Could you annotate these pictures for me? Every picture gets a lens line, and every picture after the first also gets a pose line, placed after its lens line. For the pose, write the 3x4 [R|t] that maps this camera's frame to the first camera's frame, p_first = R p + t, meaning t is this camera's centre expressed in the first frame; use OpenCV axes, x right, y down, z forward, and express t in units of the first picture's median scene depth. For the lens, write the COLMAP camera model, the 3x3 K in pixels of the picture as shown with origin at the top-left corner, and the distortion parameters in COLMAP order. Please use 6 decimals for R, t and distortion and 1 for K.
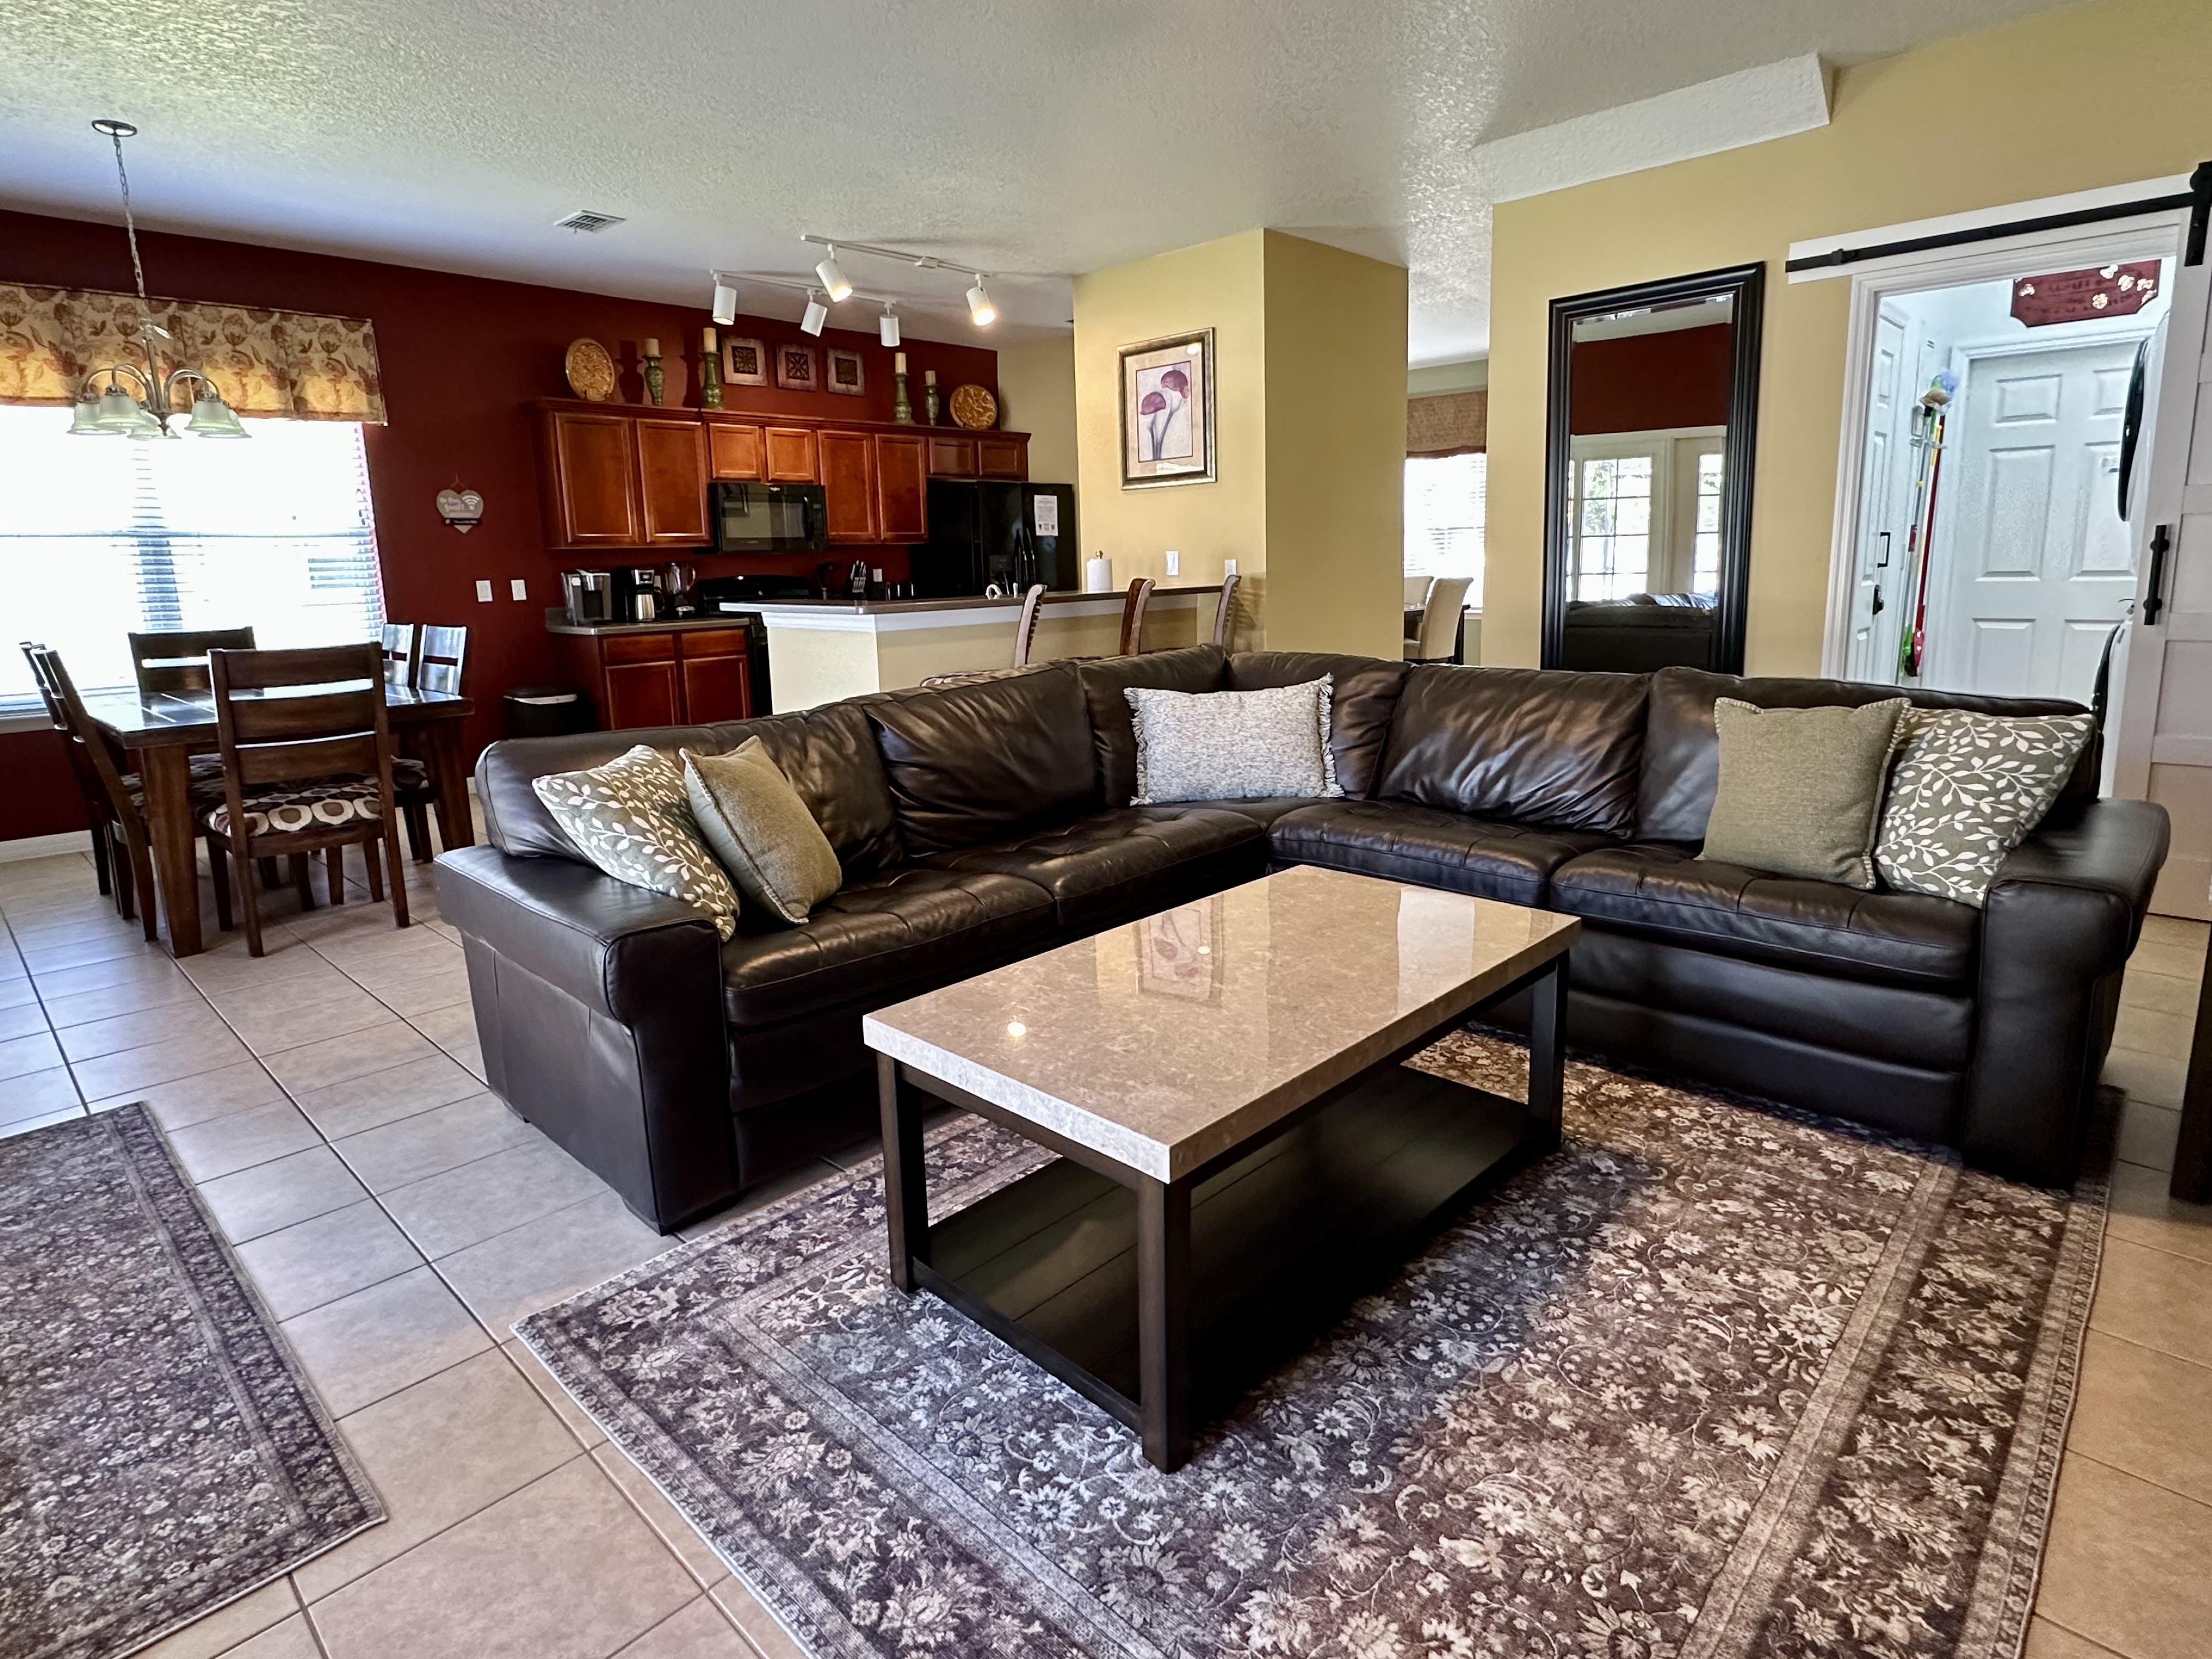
lens RADIAL K [[1180.6, 0, 1105.9], [0, 1180.6, 828.6], [0, 0, 1]] dist [0.004158, -0.000540]
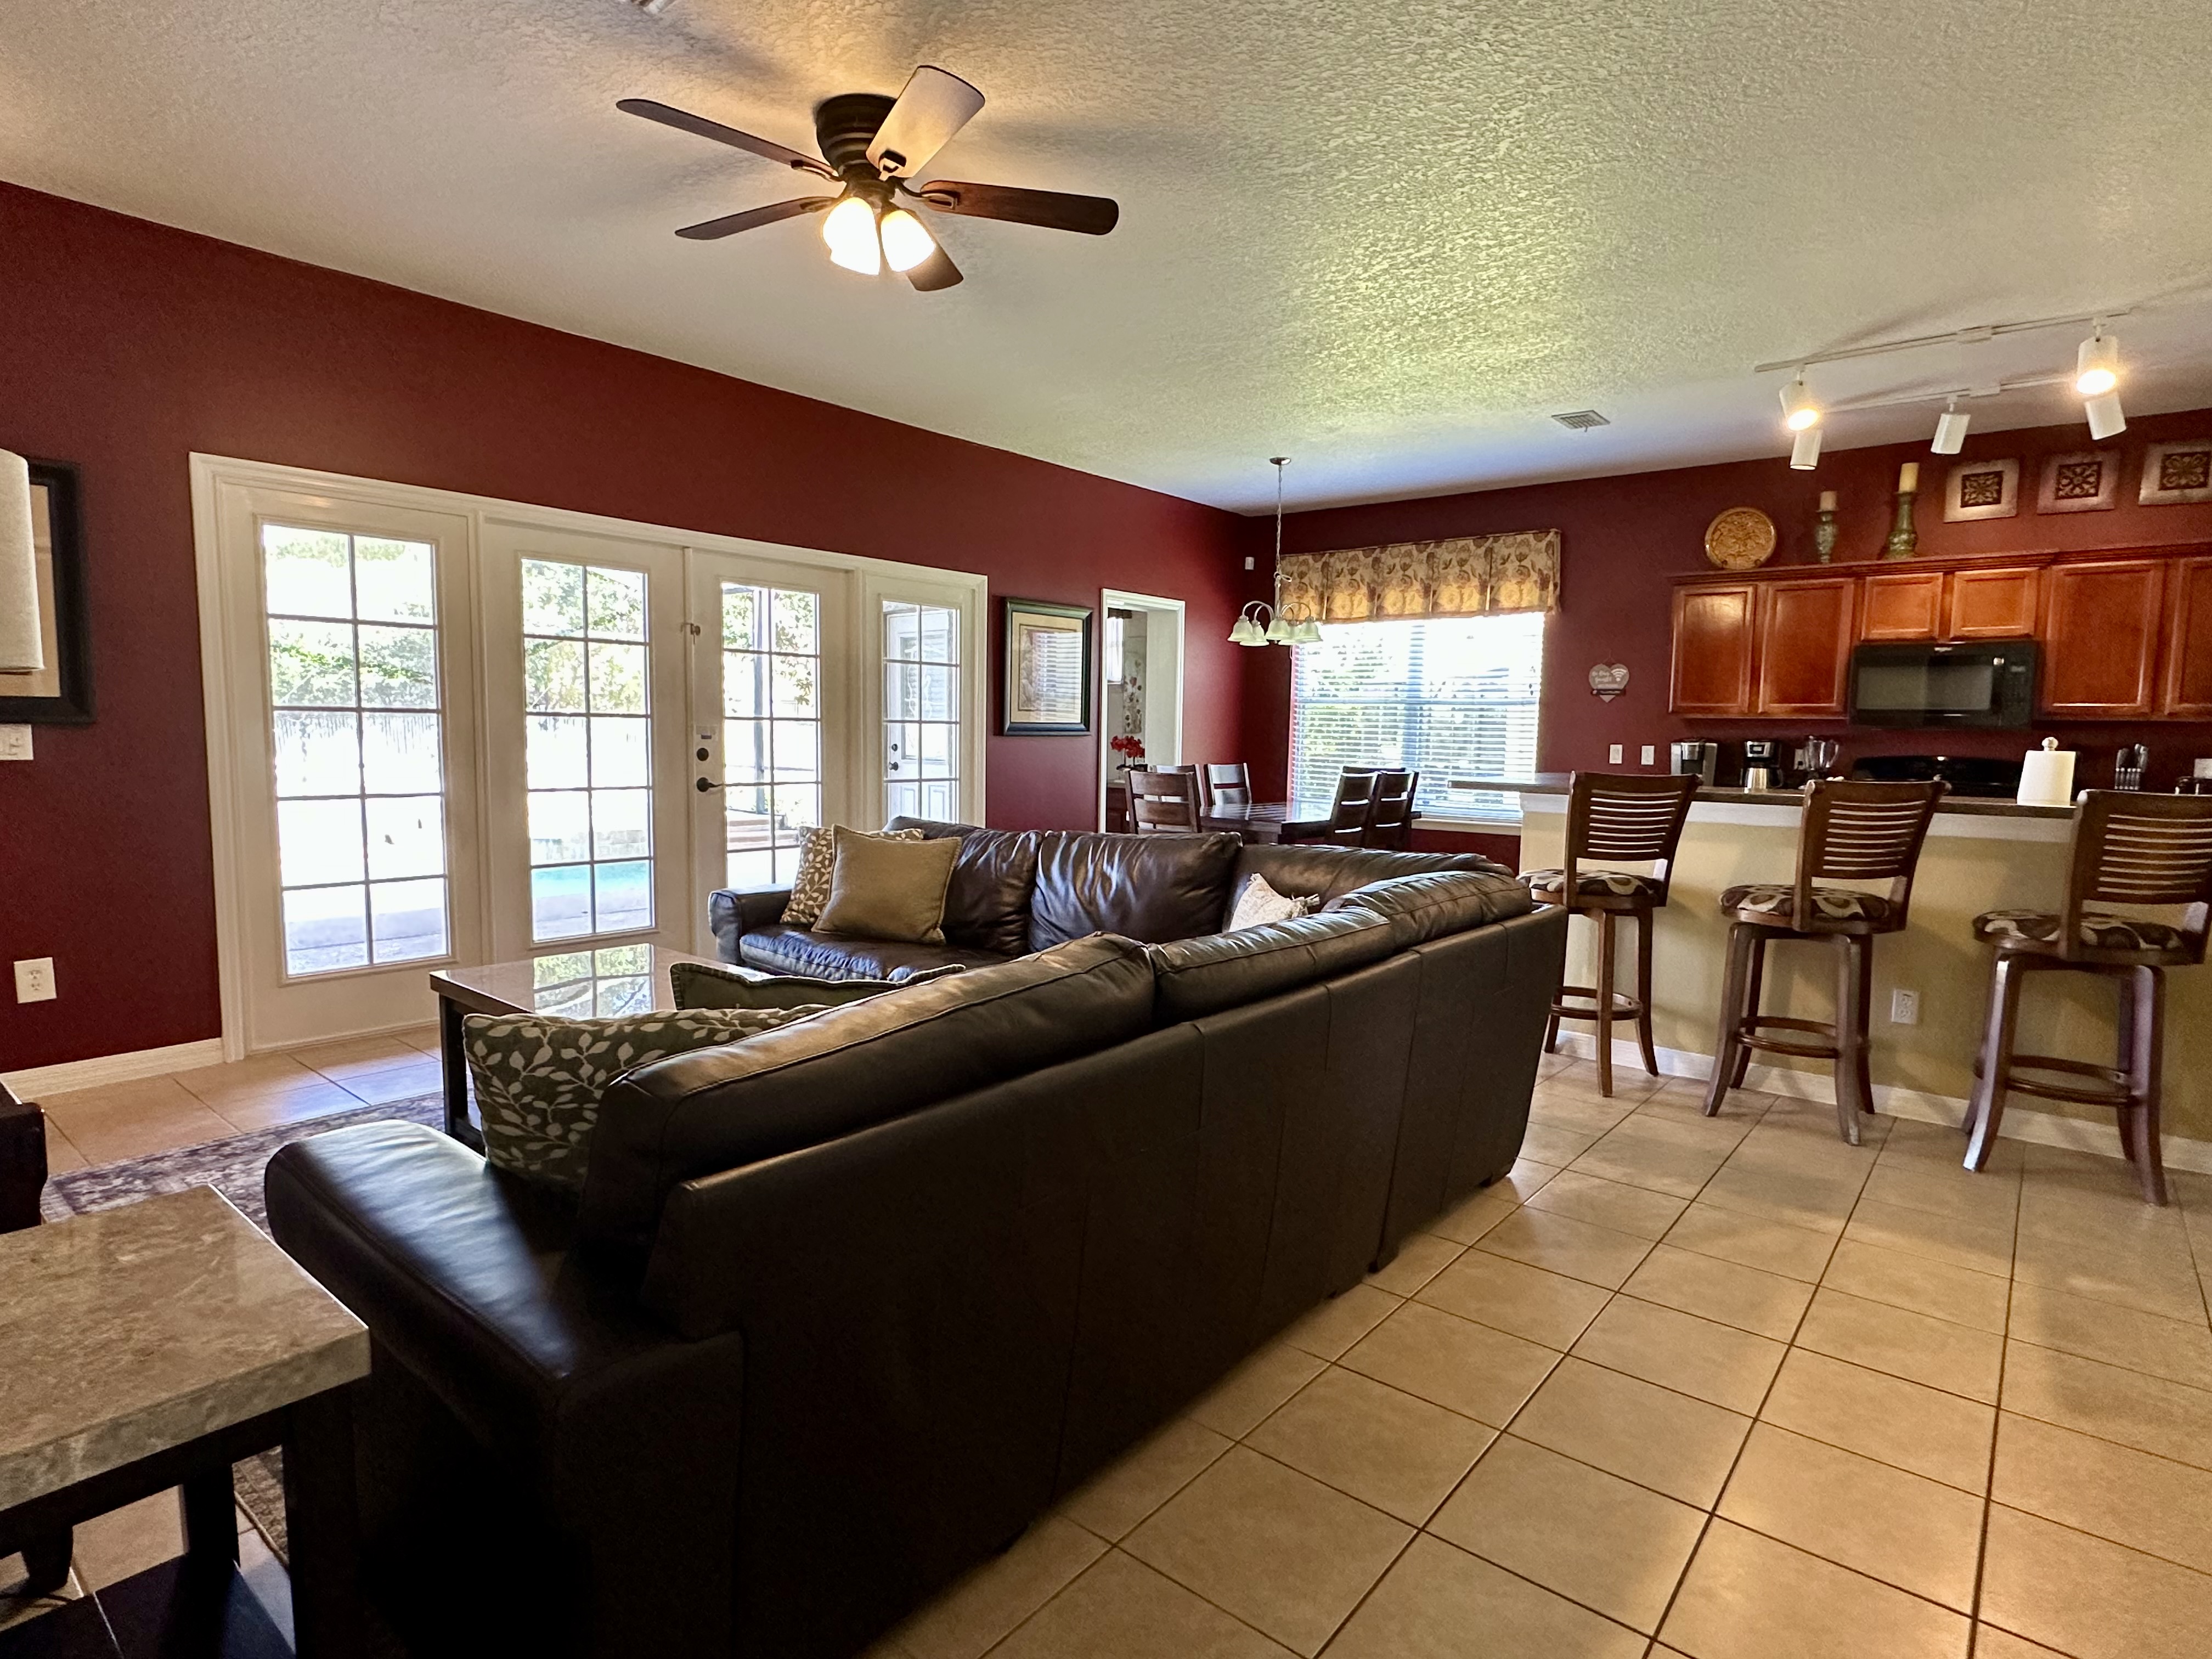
lens RADIAL K [[1166.7, 0, 1106.2], [0, 1166.7, 832.8], [0, 0, 1]] dist [0.006156, 0.000784]
pose [[0.078899, 0.117374, -0.989949, 0.551413], [-0.244517, 0.964987, 0.094927, -0.131075], [0.966430, 0.234570, 0.104836, 0.499399]]
